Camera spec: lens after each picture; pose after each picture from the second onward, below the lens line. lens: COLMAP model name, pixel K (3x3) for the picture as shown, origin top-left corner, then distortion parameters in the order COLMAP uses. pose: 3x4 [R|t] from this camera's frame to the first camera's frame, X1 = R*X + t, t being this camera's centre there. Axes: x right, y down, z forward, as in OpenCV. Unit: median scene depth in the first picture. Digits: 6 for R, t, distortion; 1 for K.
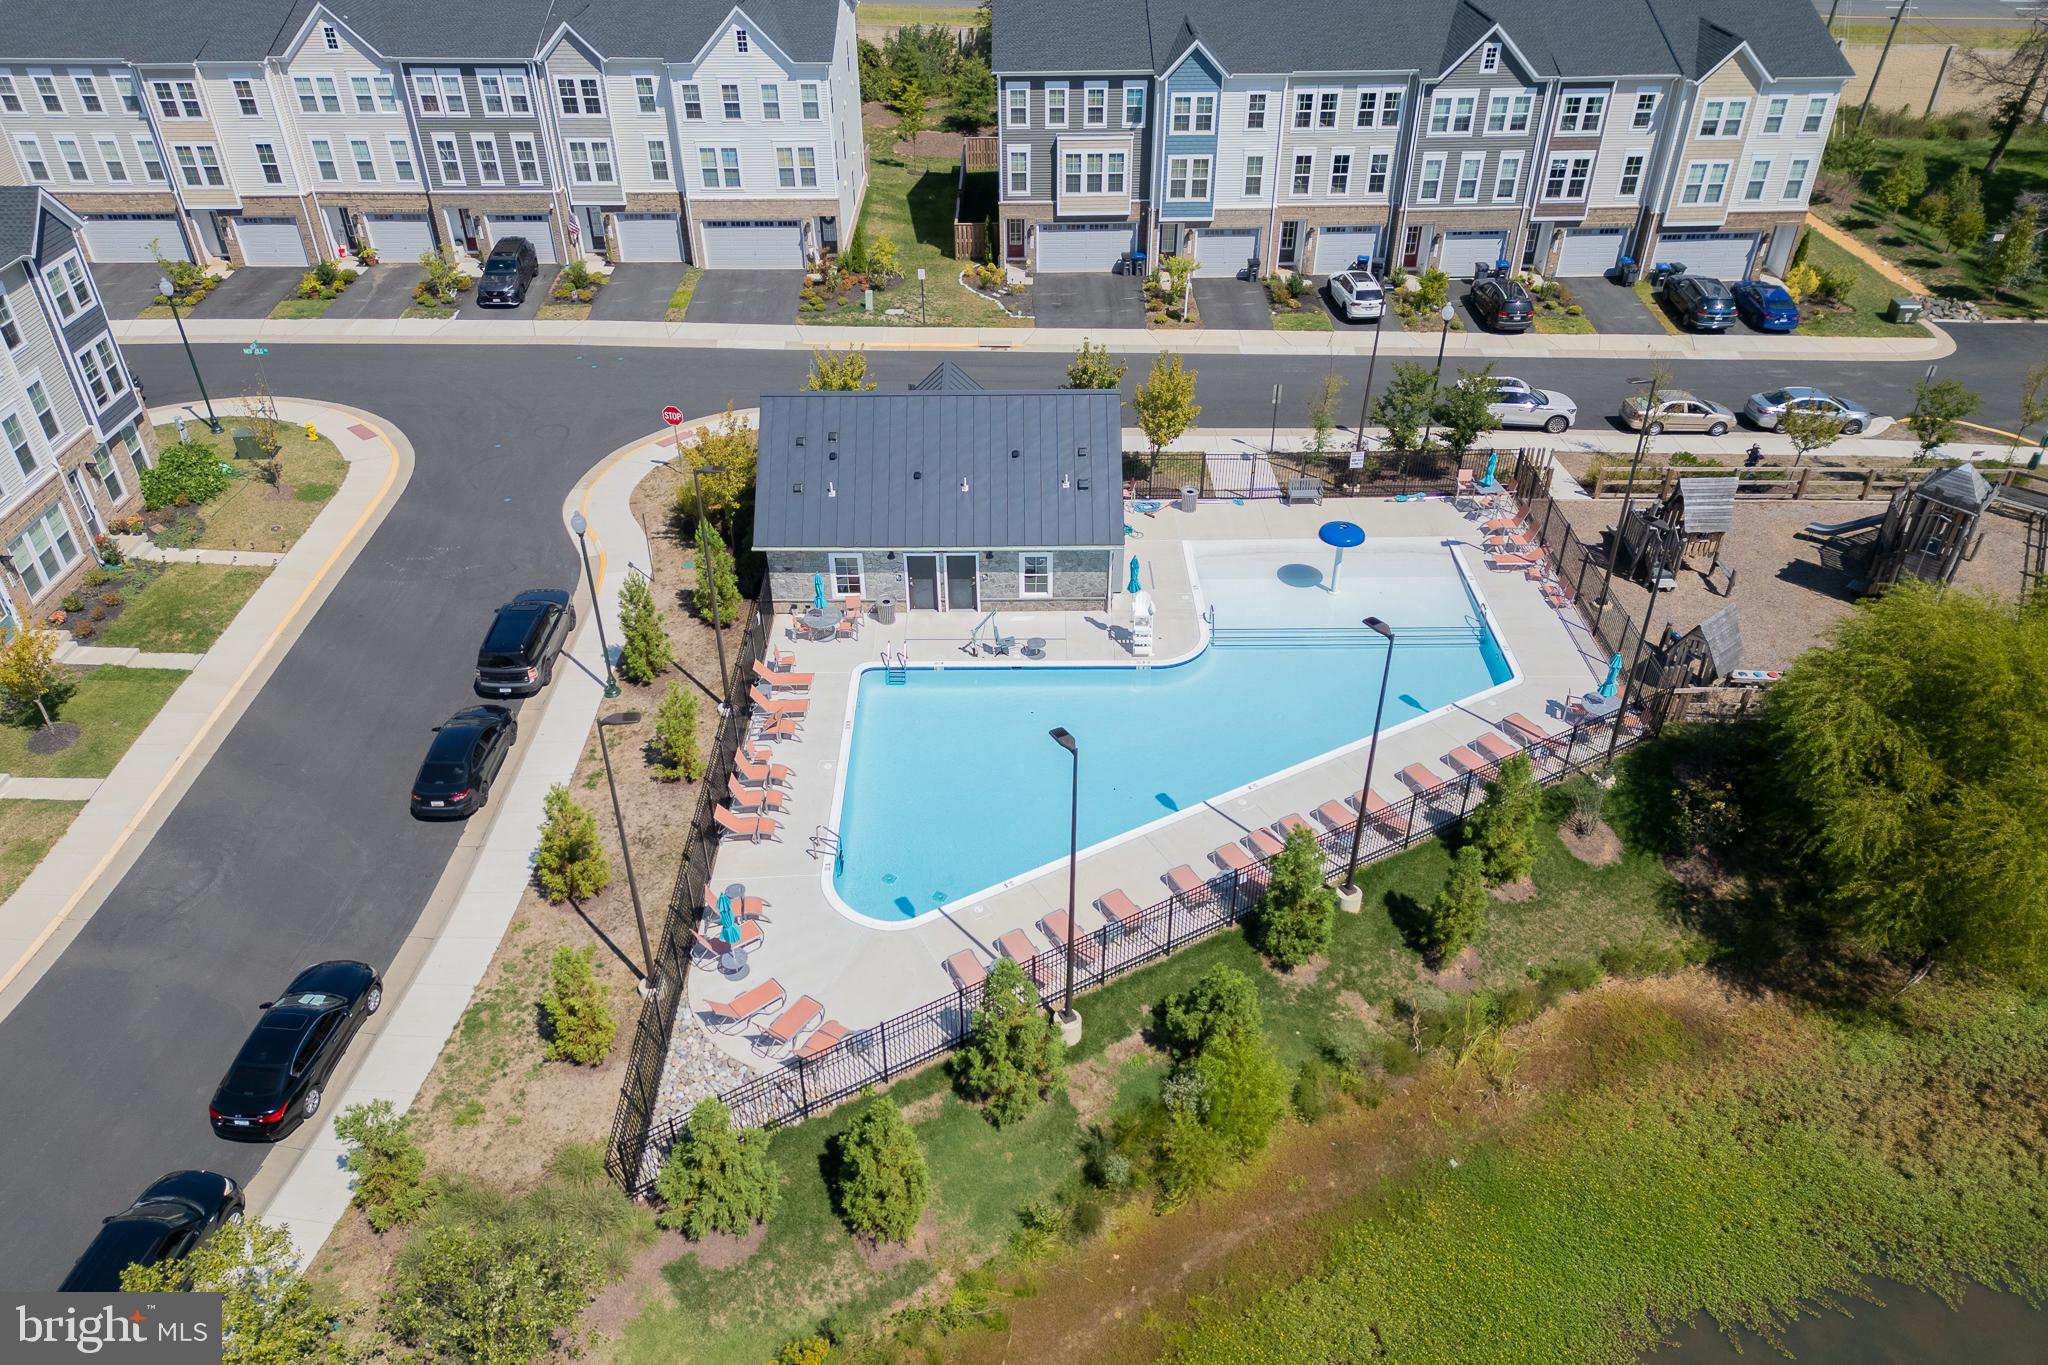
lens RADIAL K [[1441.3, 0, 1005.0], [0, 1441.3, 677.3], [0, 0, 1]] dist [0.049835, -0.037560]
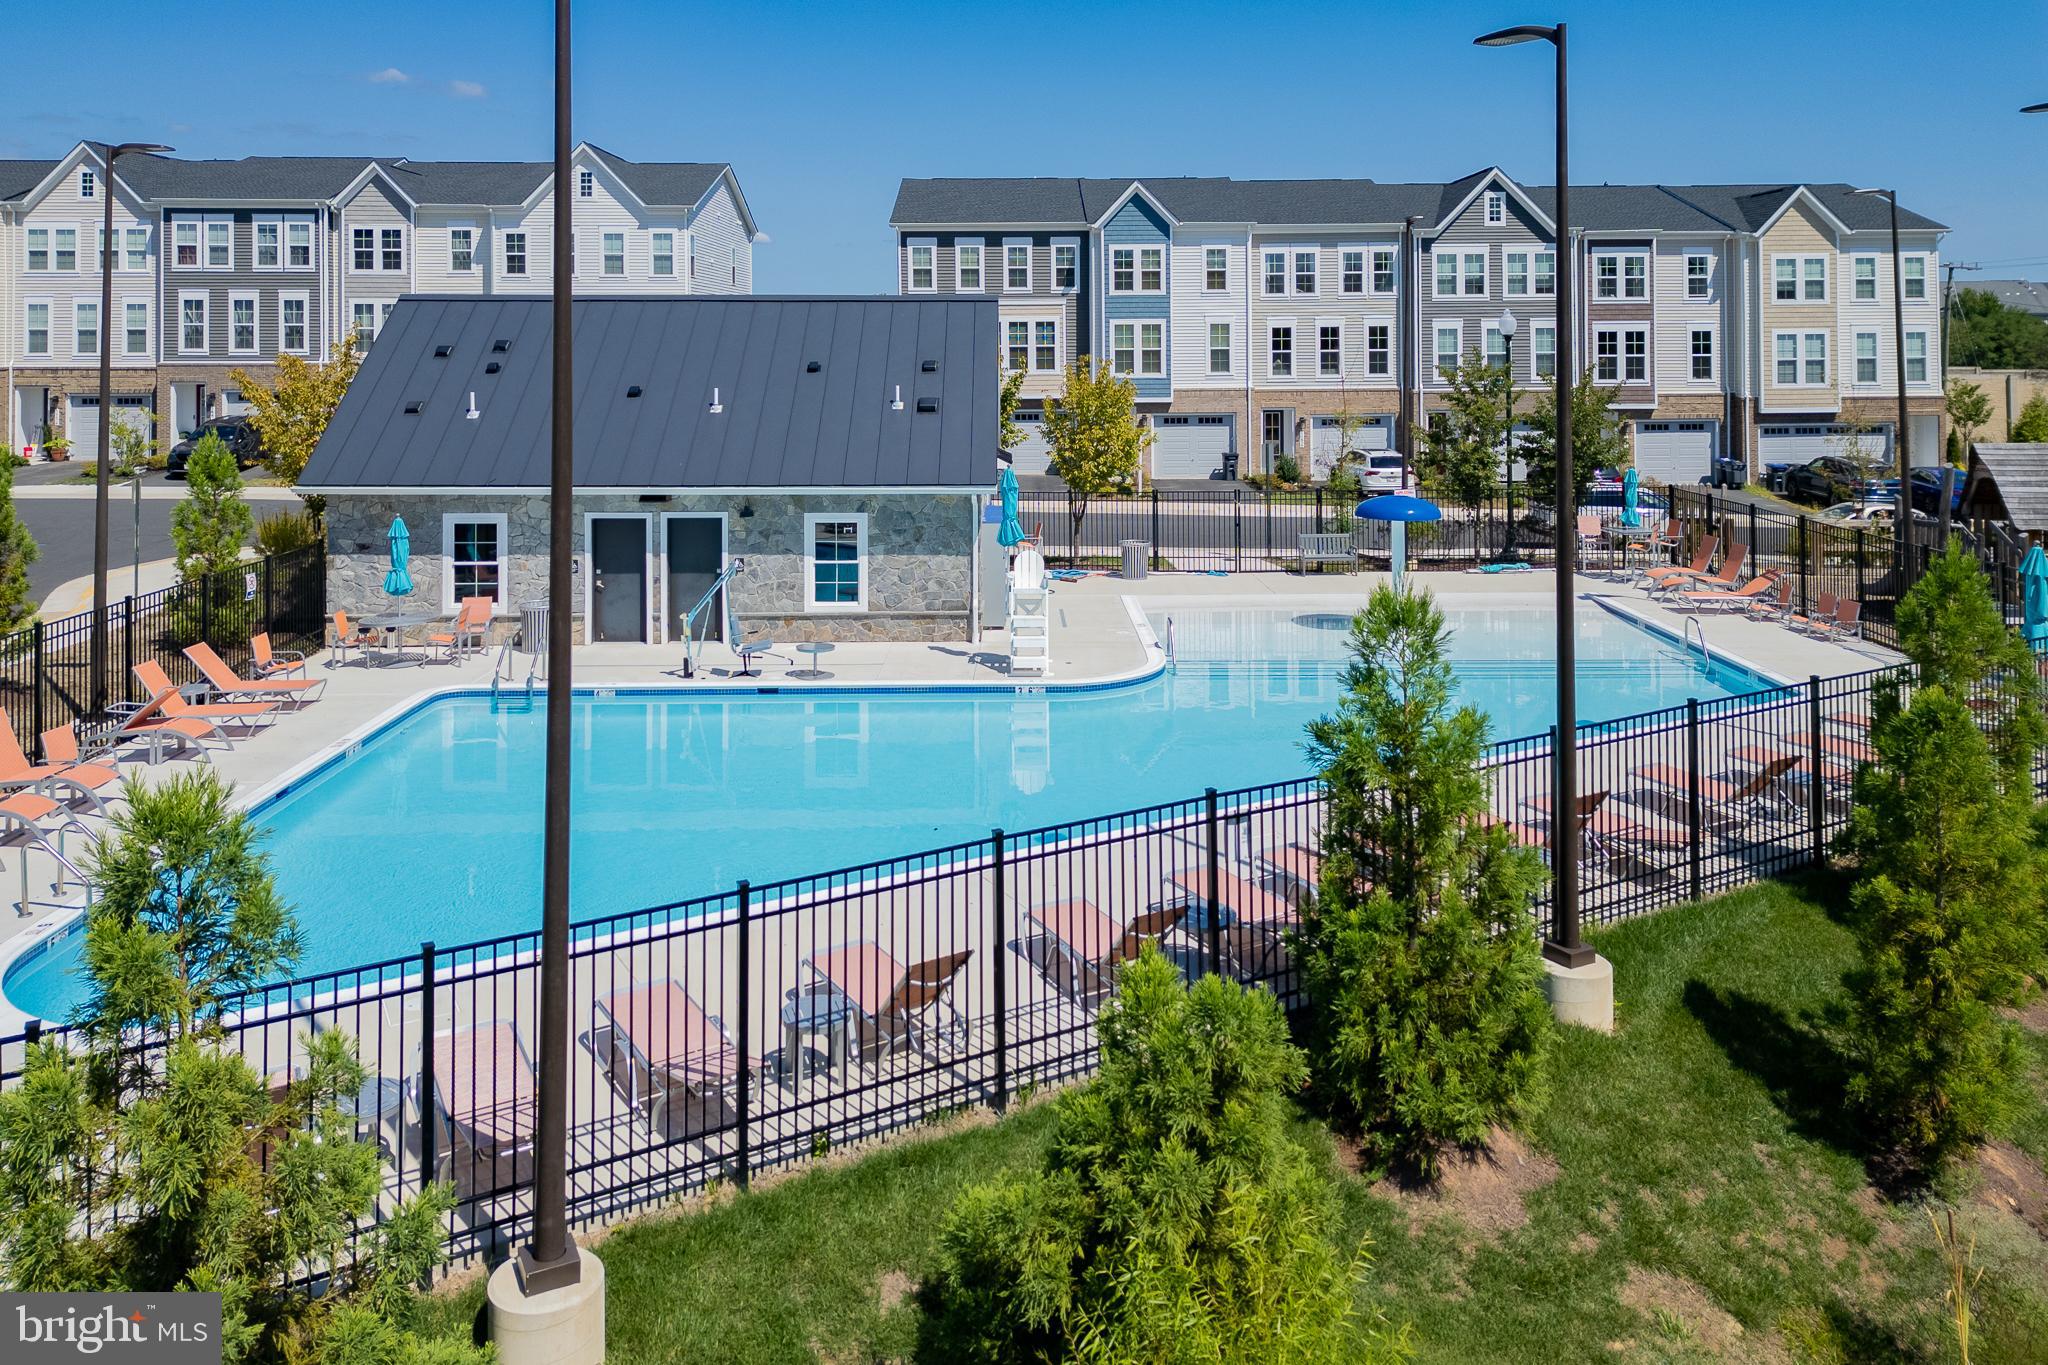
lens RADIAL K [[1441.3, 0, 1027.3], [0, 1441.3, 420.5], [0, 0, 1]] dist [0.049835, -0.037560]
pose [[0.999983, 0.005694, 0.000821, 0.068103], [-0.004155, 0.813560, -0.581466, 0.145778], [-0.003979, 0.581453, 0.813571, 0.397491]]
